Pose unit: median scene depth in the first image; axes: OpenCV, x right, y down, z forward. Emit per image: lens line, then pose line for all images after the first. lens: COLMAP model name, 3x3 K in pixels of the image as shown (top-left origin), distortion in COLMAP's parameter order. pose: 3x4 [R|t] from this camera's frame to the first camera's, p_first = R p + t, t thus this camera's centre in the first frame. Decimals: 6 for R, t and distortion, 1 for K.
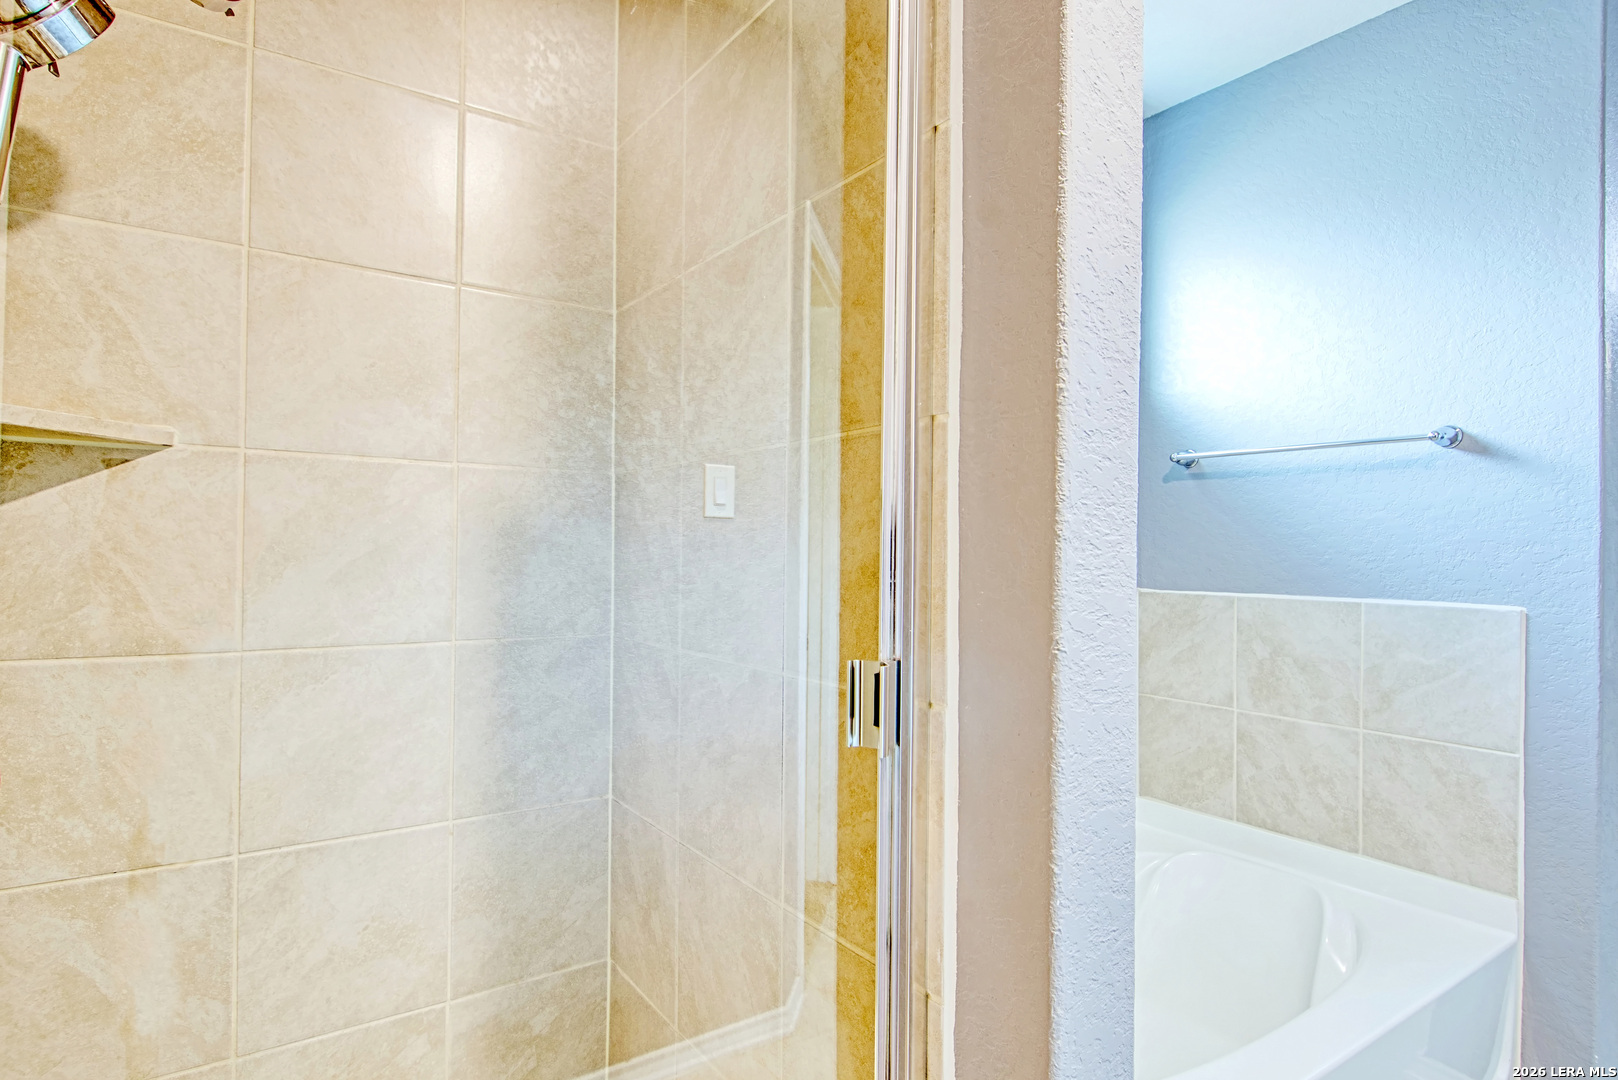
lens RADIAL K [[837.8, 0, 821.8], [0, 837.8, 549.2], [0, 0, 1]] dist [0.000679, -0.013487]
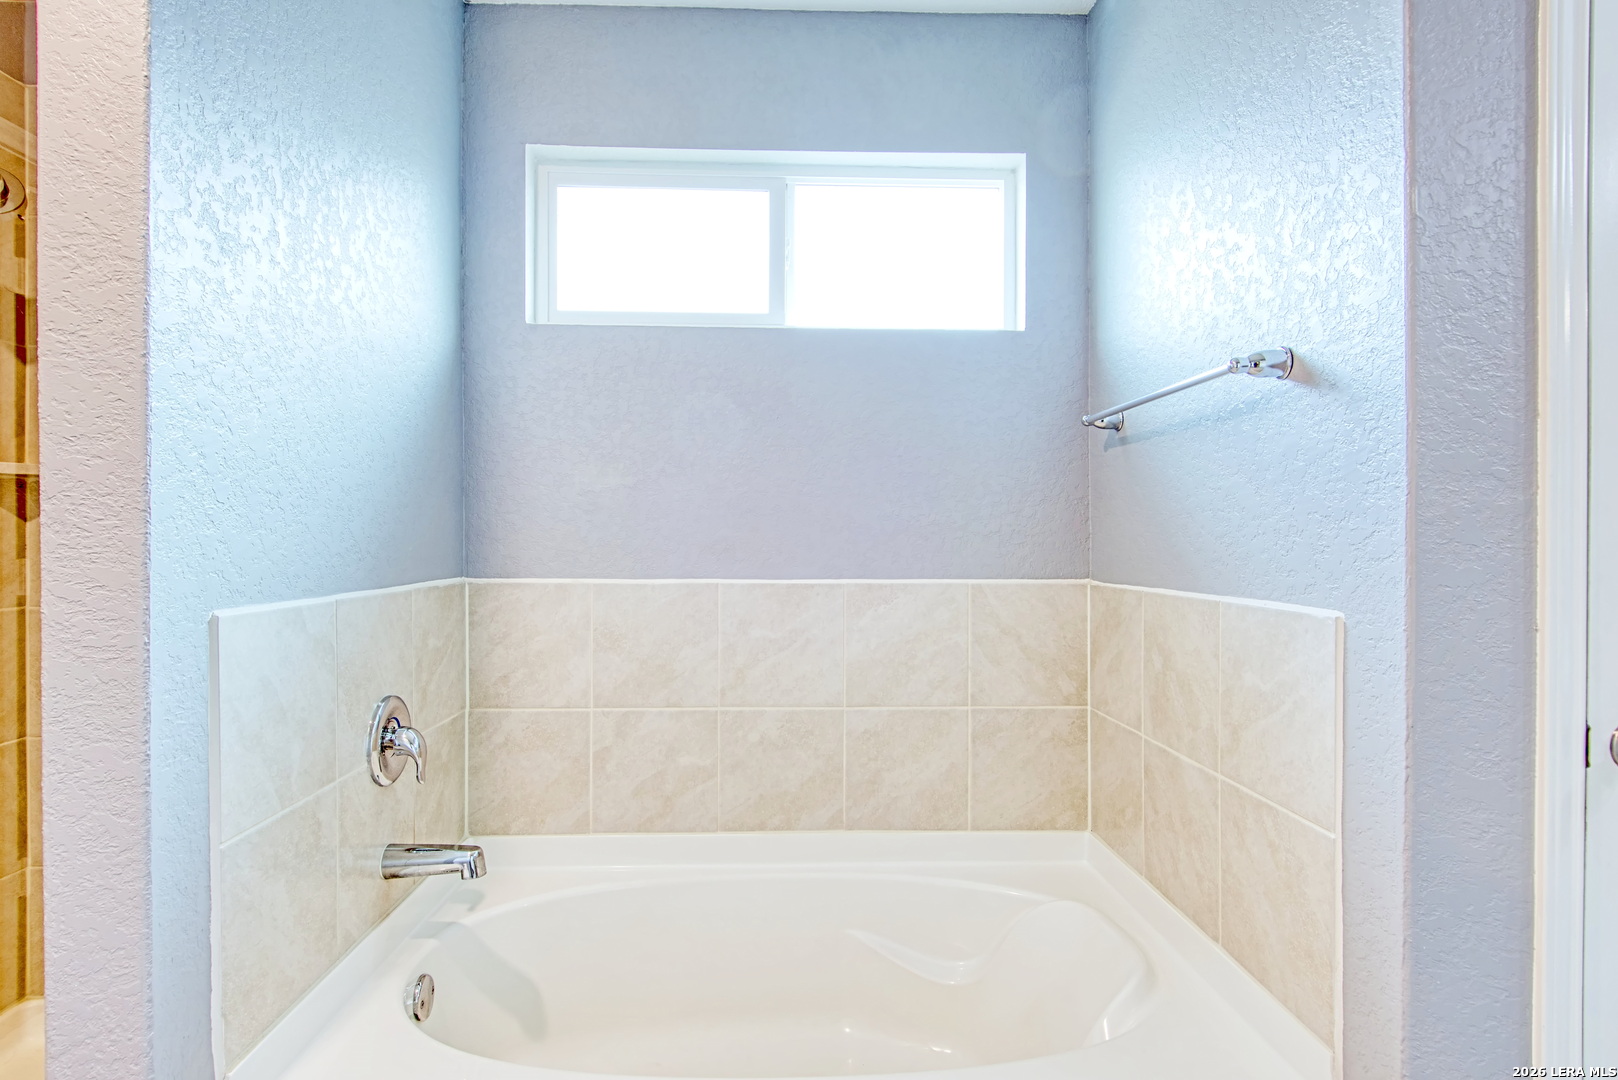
lens RADIAL K [[837.8, 0, 821.8], [0, 837.8, 549.2], [0, 0, 1]] dist [0.000679, -0.013487]
pose [[0.858578, -0.005311, -0.512655, 0.797710], [0.009351, 0.999942, 0.005302, 0.012285], [0.512597, -0.009346, 0.858578, 0.214680]]
